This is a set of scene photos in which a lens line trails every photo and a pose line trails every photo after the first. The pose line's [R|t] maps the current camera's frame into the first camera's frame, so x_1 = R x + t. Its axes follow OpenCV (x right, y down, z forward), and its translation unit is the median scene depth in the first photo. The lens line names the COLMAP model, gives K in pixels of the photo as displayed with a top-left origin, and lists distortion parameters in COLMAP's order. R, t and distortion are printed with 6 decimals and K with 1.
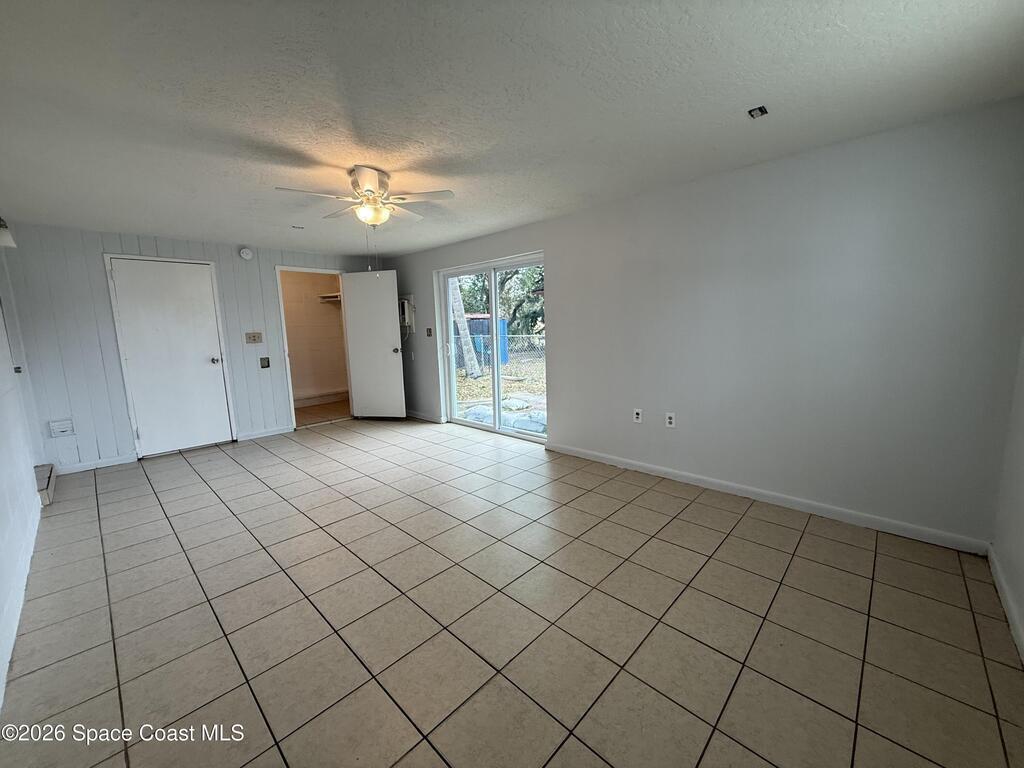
lens RADIAL K [[406.8, 0, 510.3], [0, 406.8, 382.3], [0, 0, 1]] dist [-0.000121, 0.000078]
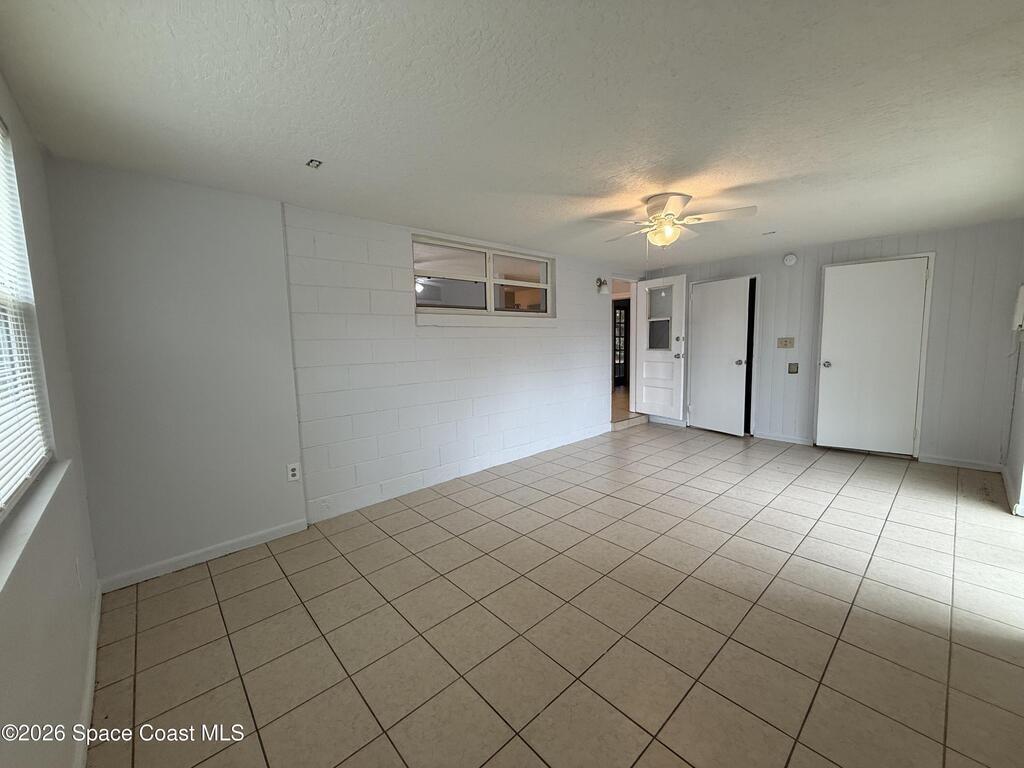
lens RADIAL K [[406.8, 0, 510.3], [0, 406.8, 382.3], [0, 0, 1]] dist [-0.000121, 0.000078]
pose [[-0.061795, 0.138192, -0.988476, 0.634067], [-0.117639, 0.982457, 0.144705, -0.118066], [0.991132, 0.125225, -0.044454, 0.569950]]
